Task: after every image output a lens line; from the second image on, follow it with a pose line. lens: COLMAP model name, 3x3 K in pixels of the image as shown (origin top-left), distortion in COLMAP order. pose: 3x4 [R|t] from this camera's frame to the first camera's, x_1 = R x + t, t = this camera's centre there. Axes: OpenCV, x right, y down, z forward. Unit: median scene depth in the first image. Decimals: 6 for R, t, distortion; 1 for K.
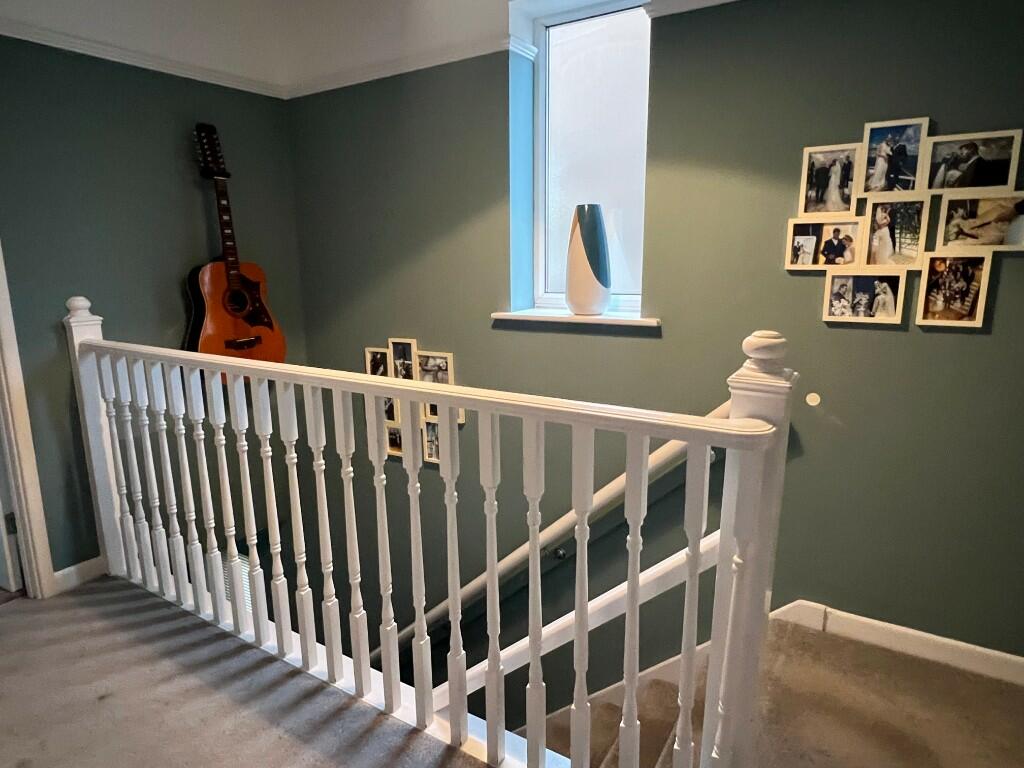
lens RADIAL K [[608.3, 0, 510.9], [0, 608.3, 384.8], [0, 0, 1]] dist [-0.008369, 0.002072]
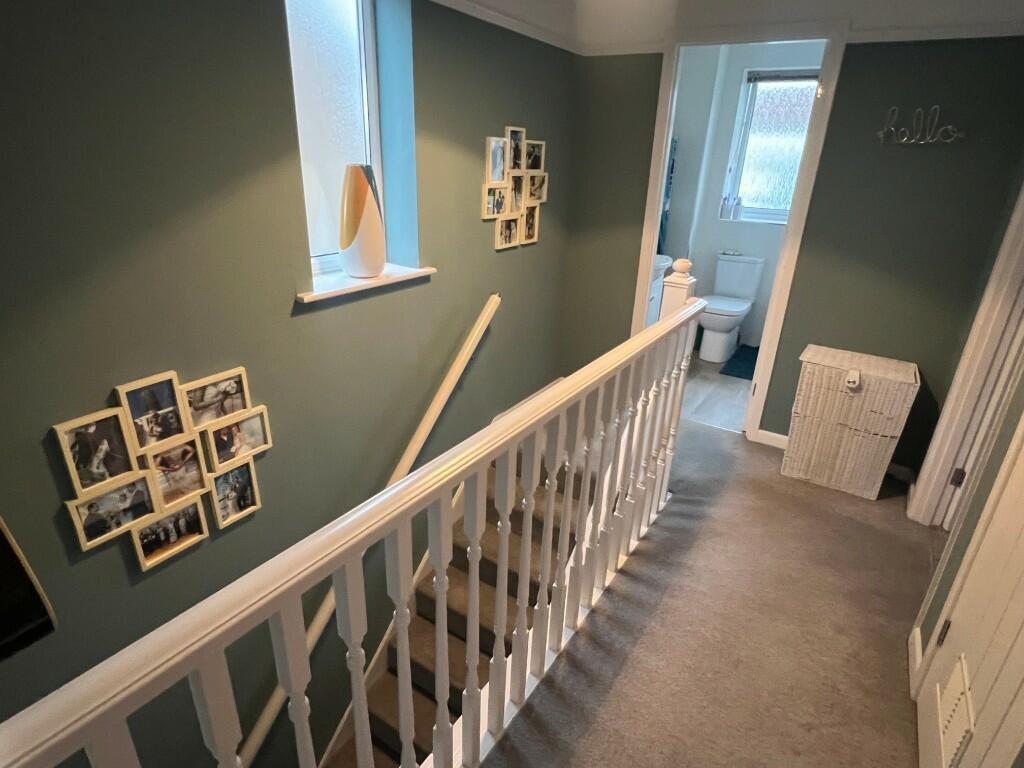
lens RADIAL K [[561.1, 0, 510.4], [0, 561.1, 383.0], [0, 0, 1]] dist [-0.001516, -0.000306]
pose [[0.031135, -0.372025, 0.927700, -1.027898], [0.165700, 0.917228, 0.362265, -0.321258], [-0.985685, 0.142441, 0.090202, 0.897060]]
